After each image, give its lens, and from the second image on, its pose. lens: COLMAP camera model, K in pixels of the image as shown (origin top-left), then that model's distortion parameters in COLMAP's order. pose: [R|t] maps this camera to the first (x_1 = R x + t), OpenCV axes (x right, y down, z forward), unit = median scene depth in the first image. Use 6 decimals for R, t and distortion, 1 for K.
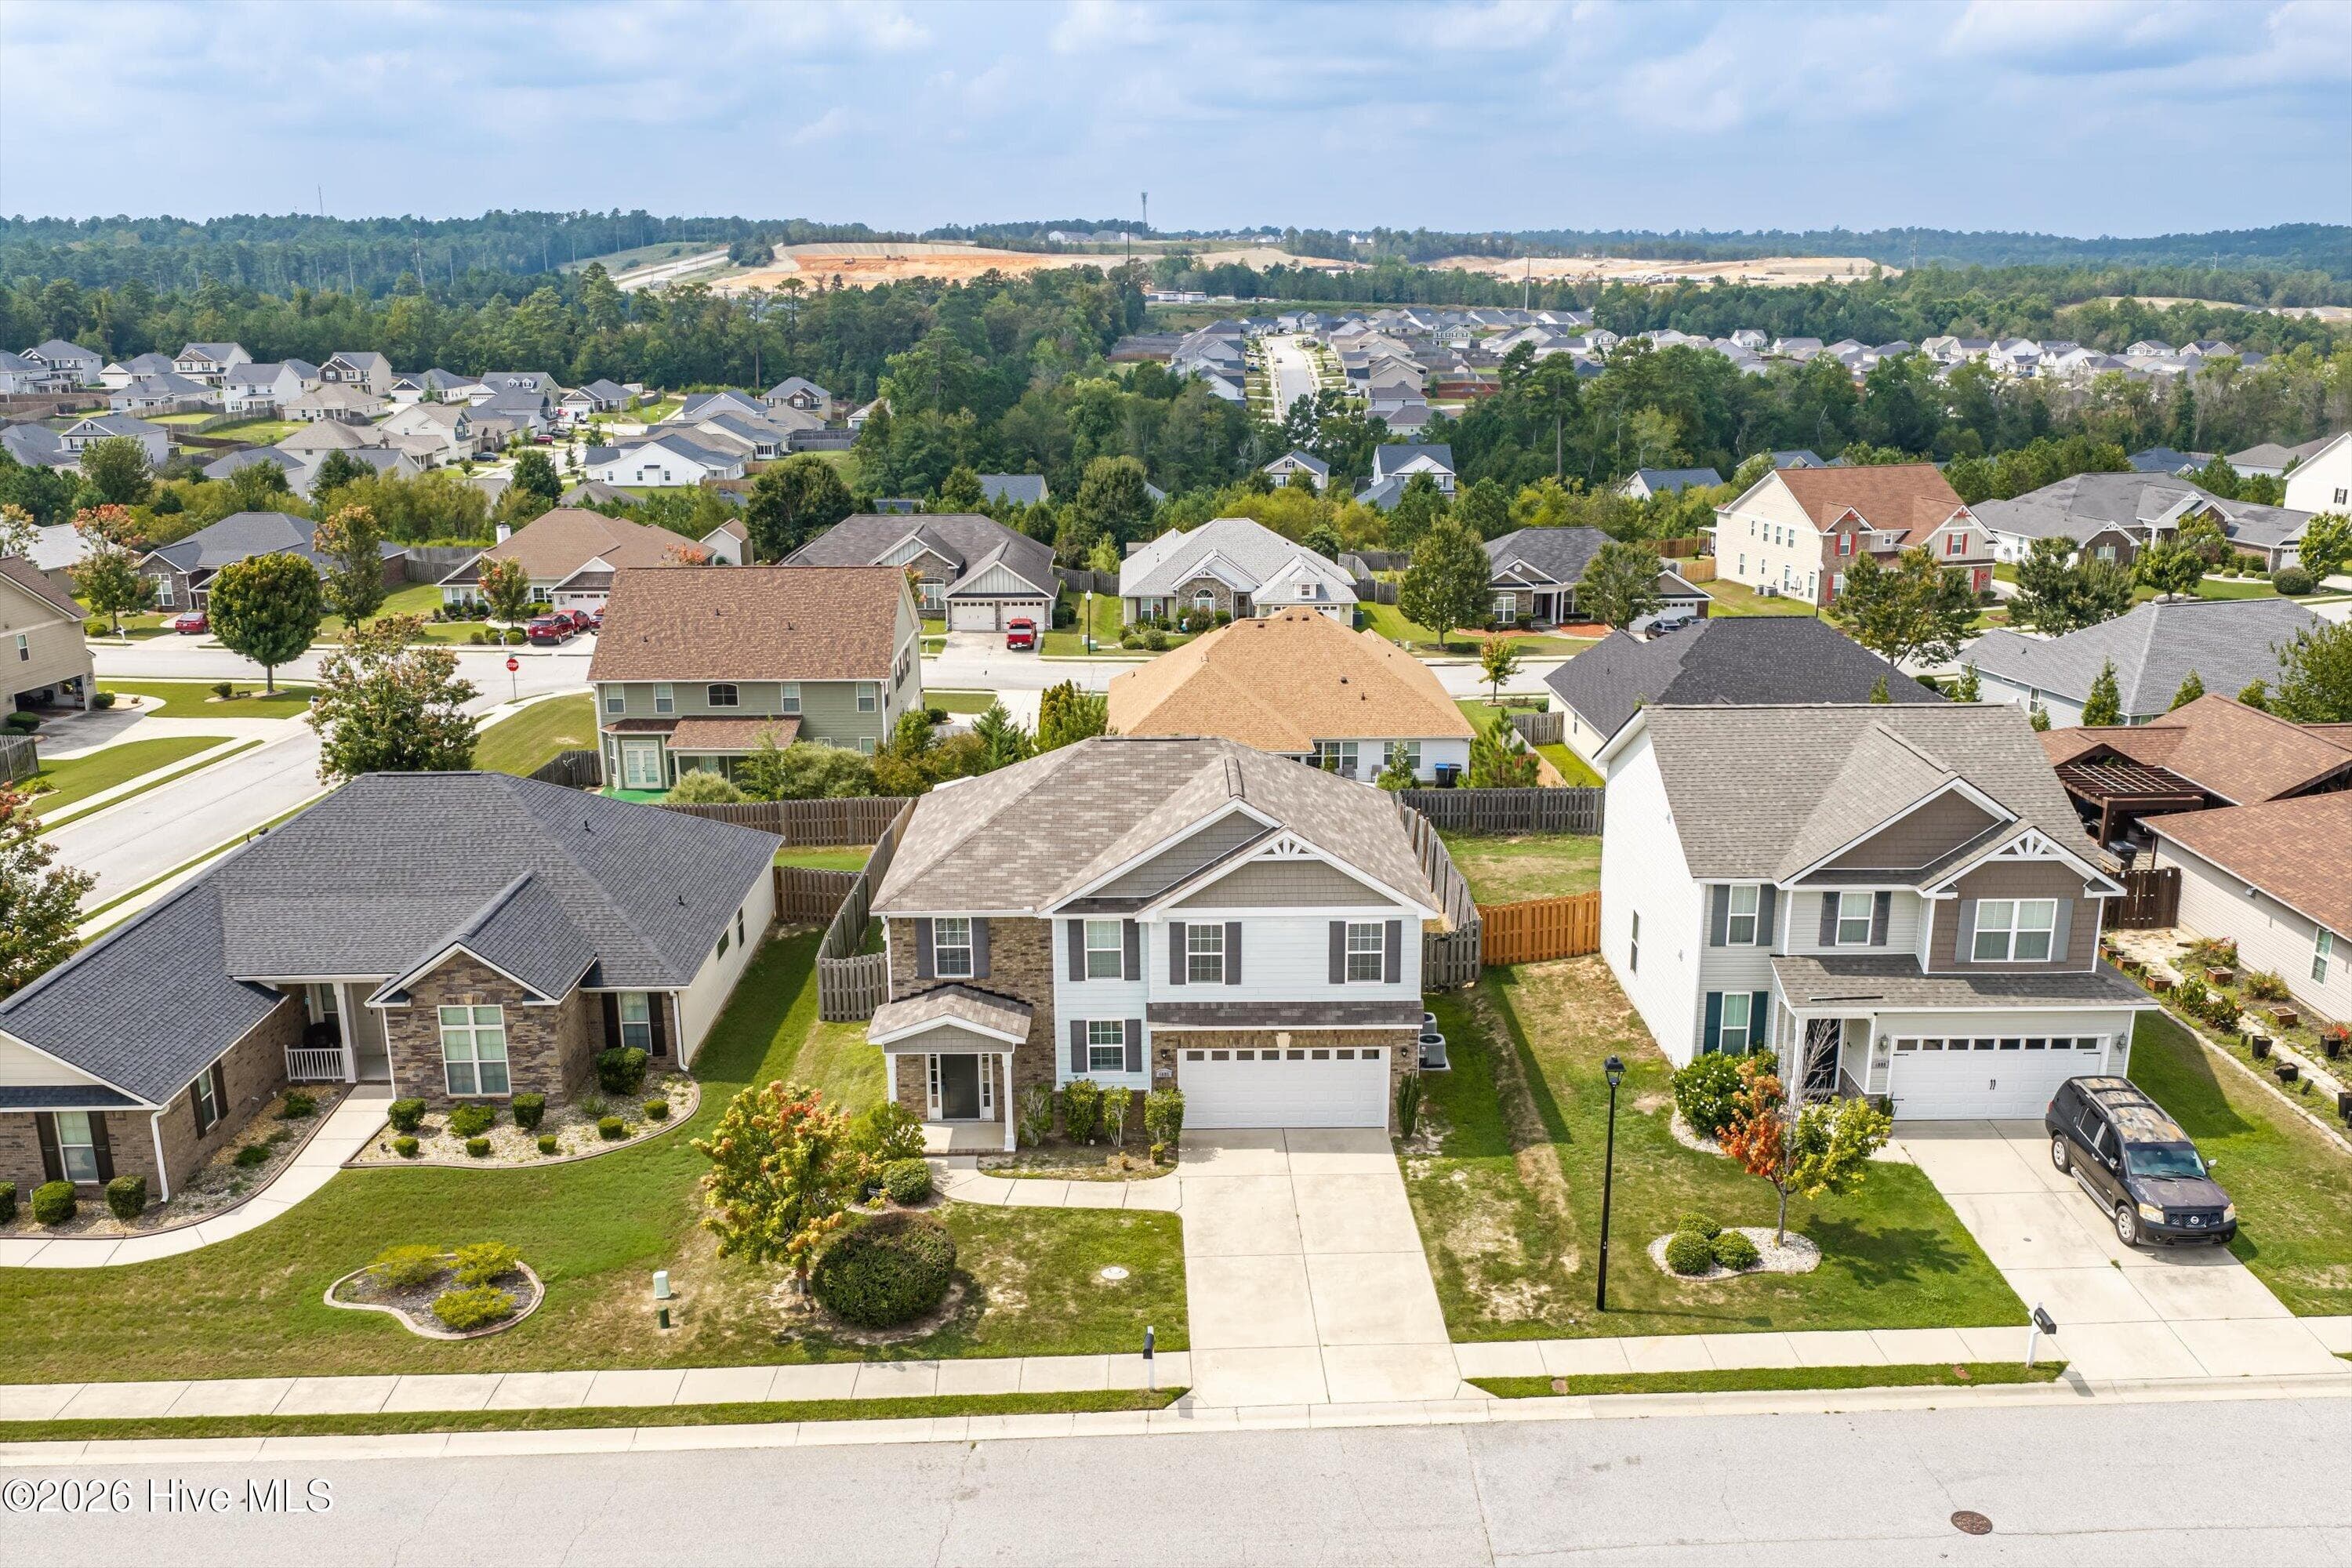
lens RADIAL K [[2018.4, 0, 1190.4], [0, 2018.4, 793.6], [0, 0, 1]] dist [-0.005601, -0.002912]
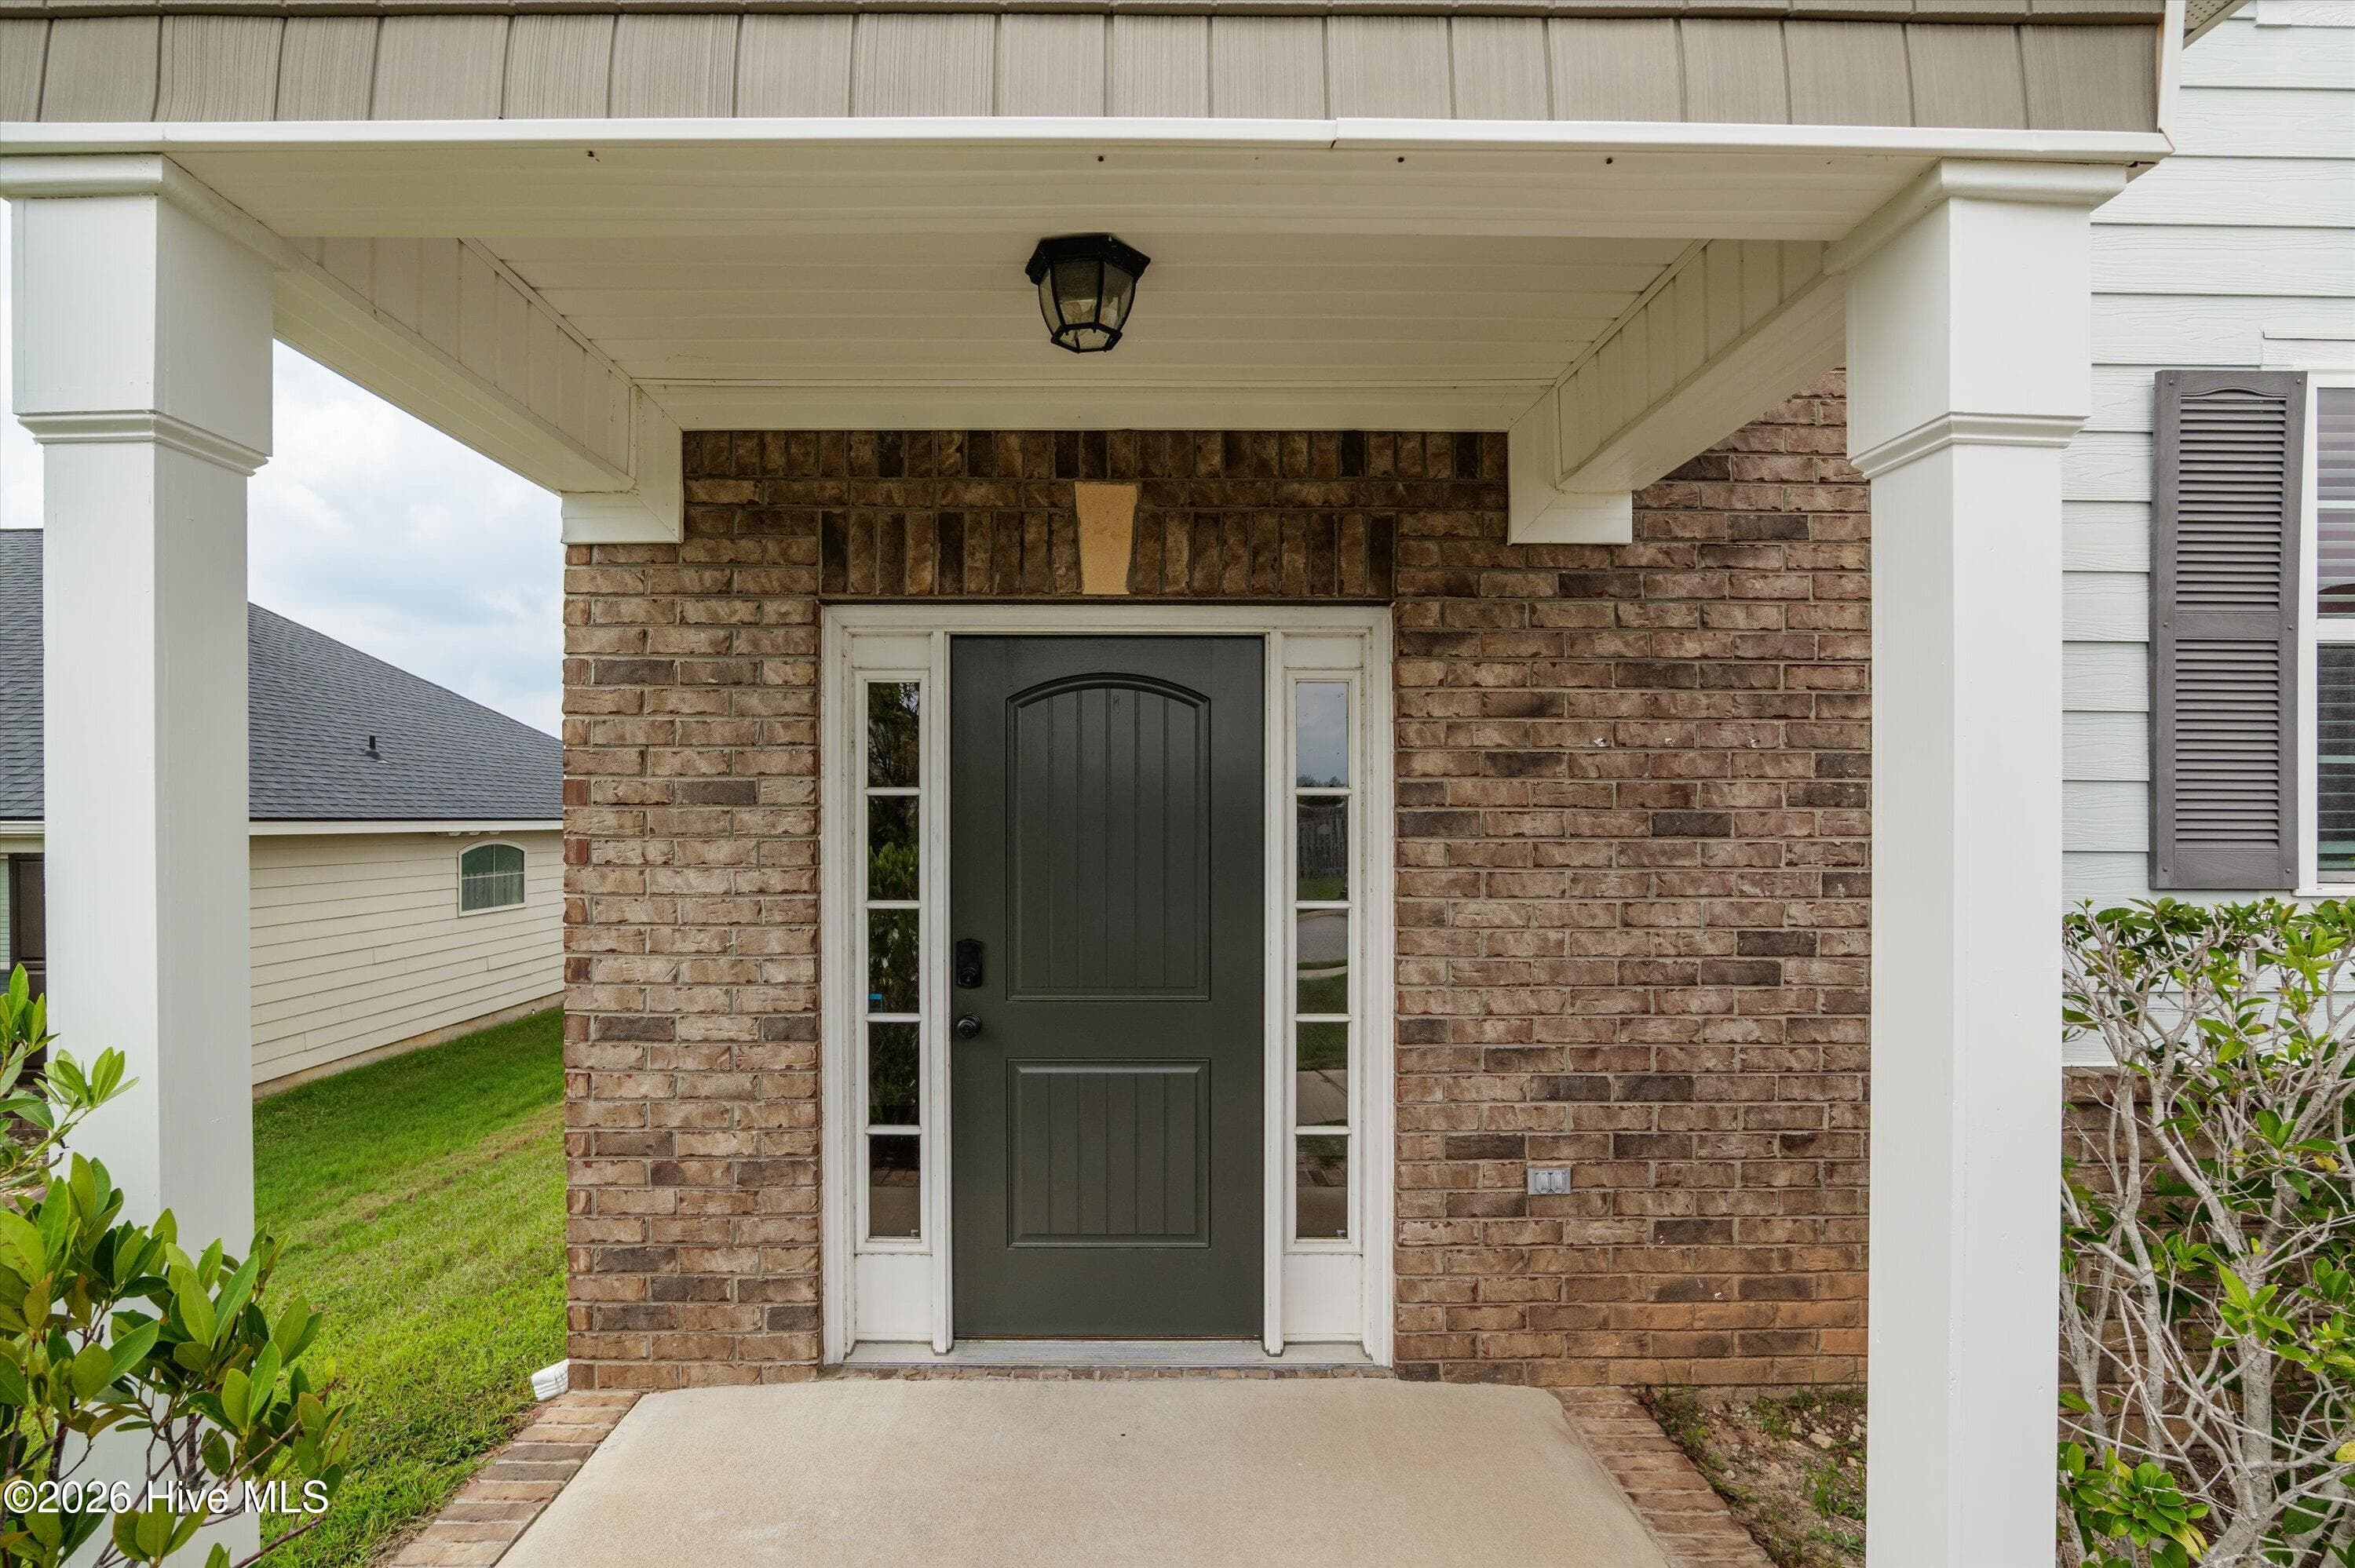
lens RADIAL K [[1460.9, 0, 1164.0], [0, 1460.9, 857.6], [0, 0, 1]] dist [0.002826, 0.000405]
pose [[0.999970, 0.007172, 0.003026, -0.113781], [-0.006258, 0.971840, -0.235558, 0.157757], [-0.004630, 0.235532, 0.971856, 0.936424]]
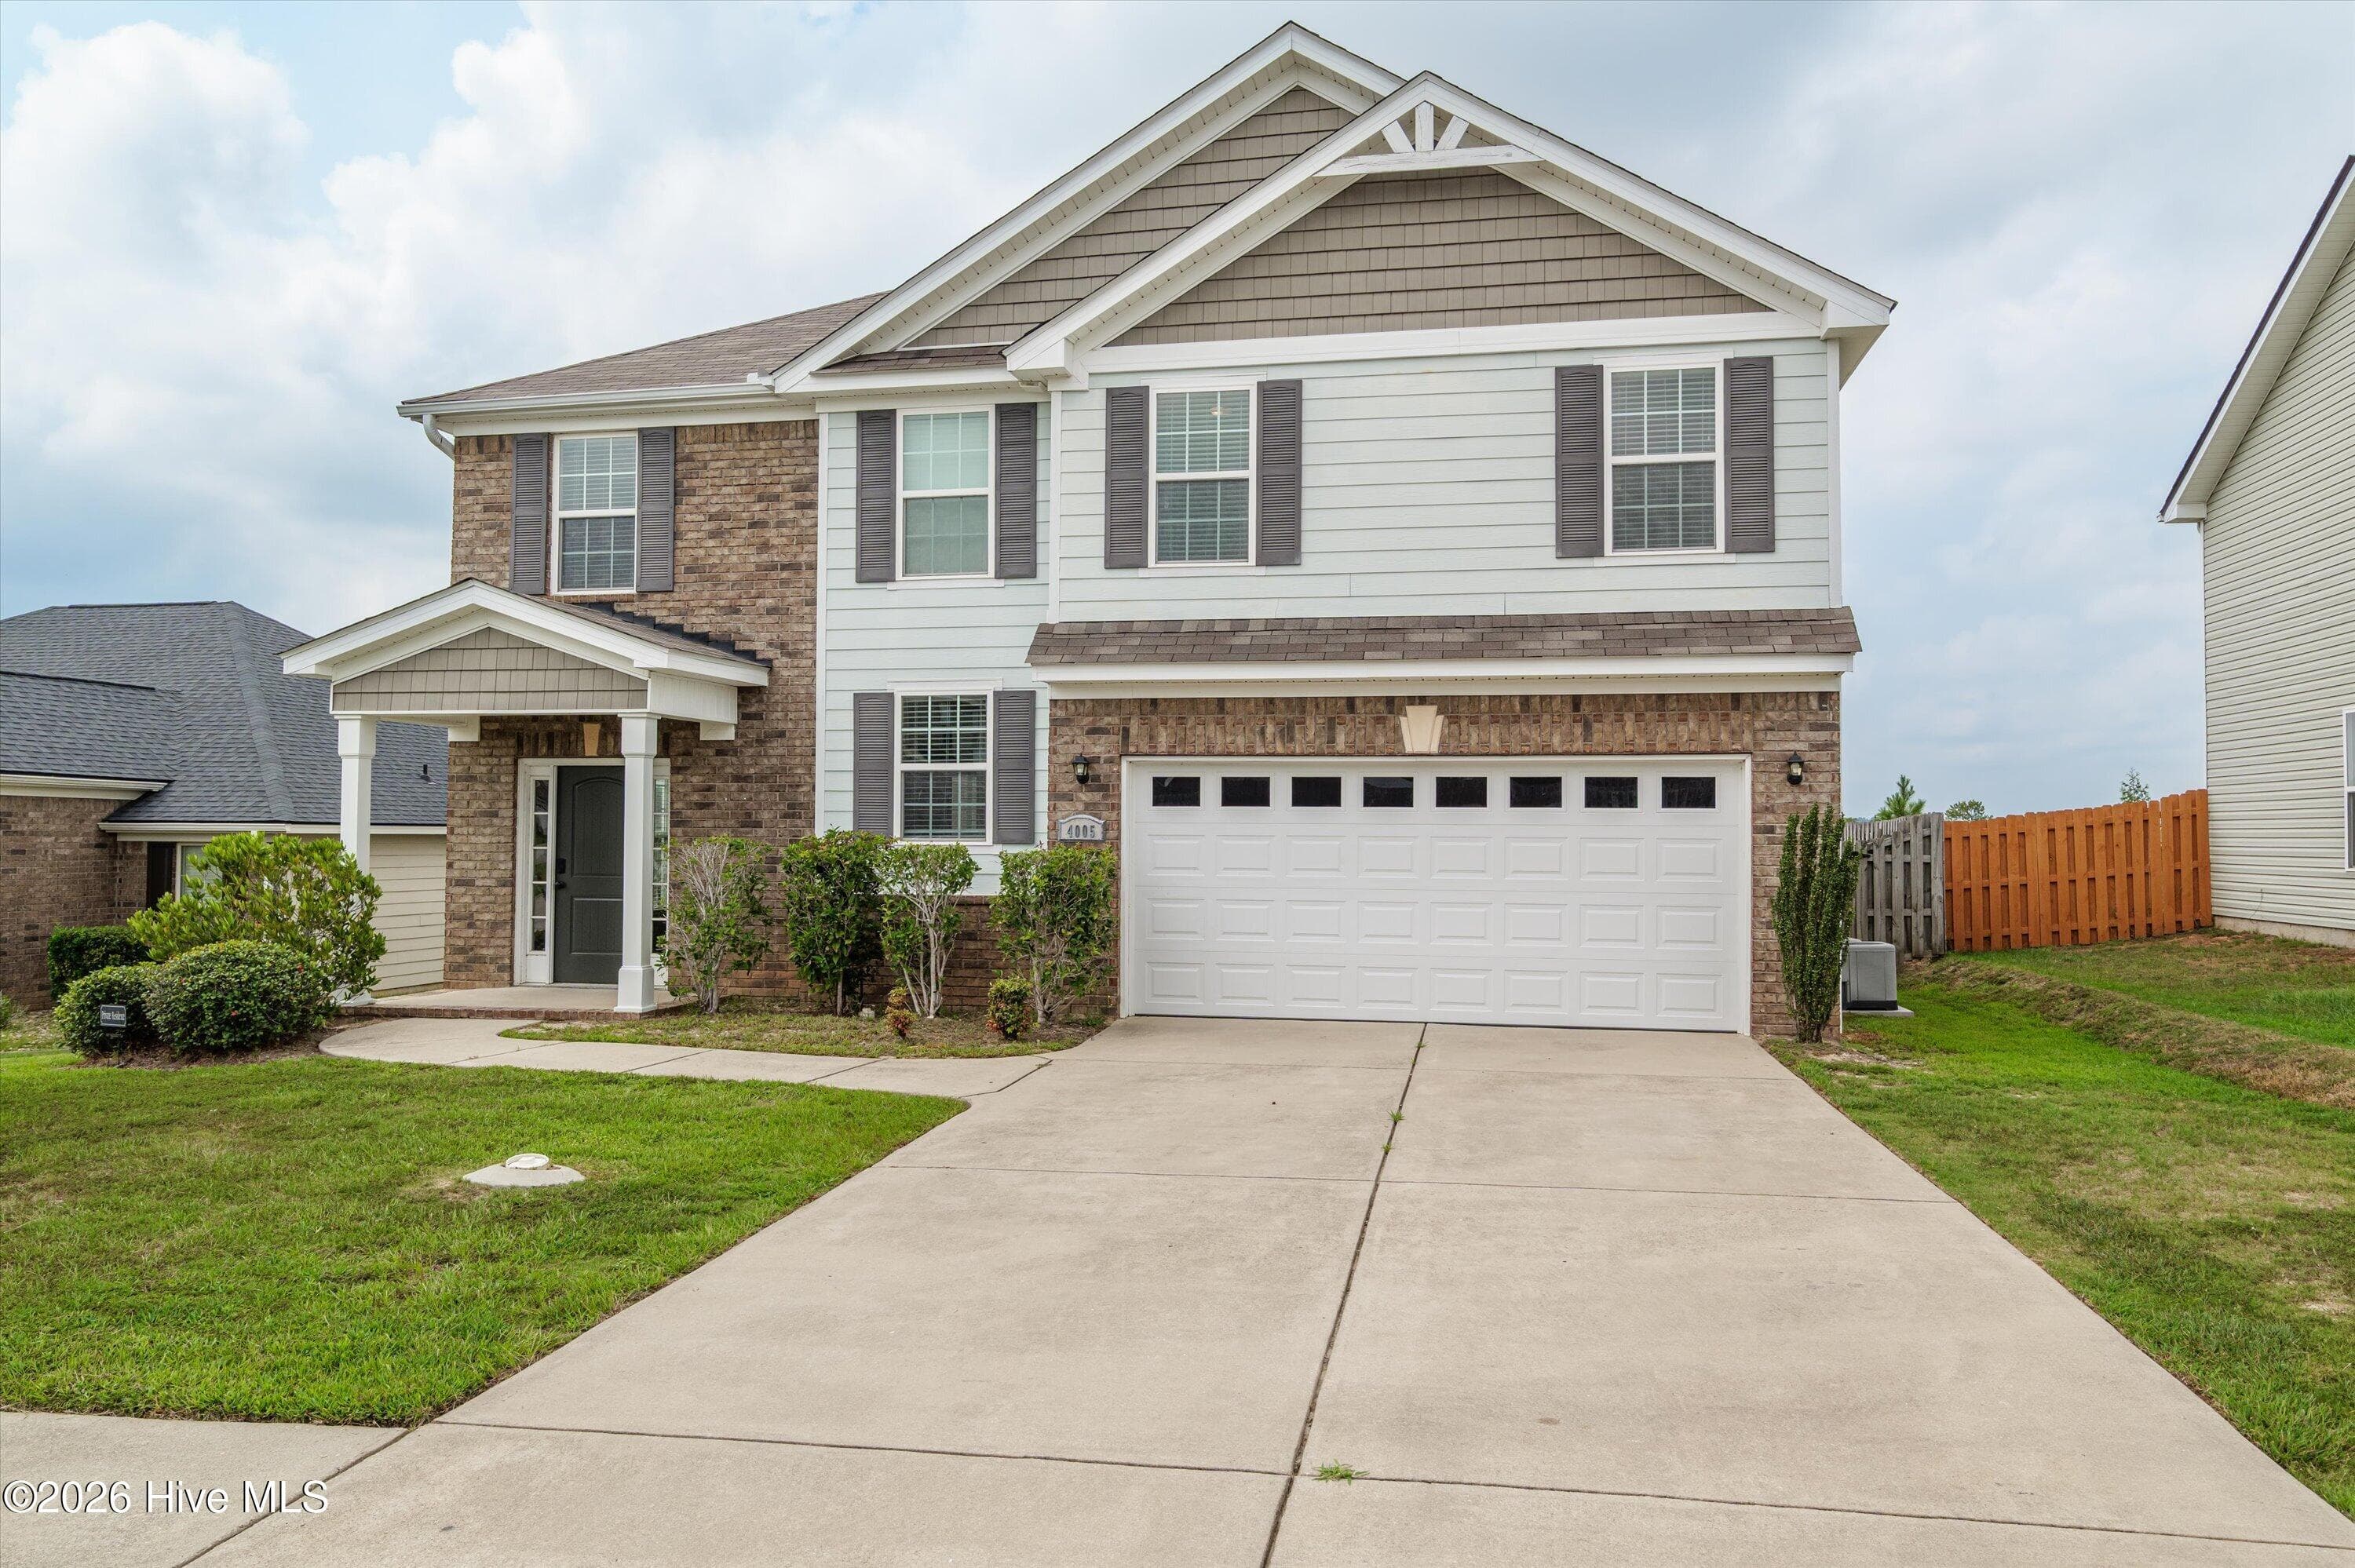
lens RADIAL K [[1697.7, 0, 1190.2], [0, 1697.7, 784.7], [0, 0, 1]] dist [0.002755, -0.002621]
pose [[0.978751, 0.005931, -0.204966, 0.066860], [-0.064658, 0.957513, -0.281047, 0.214807], [0.194591, 0.288328, 0.937551, 0.726362]]
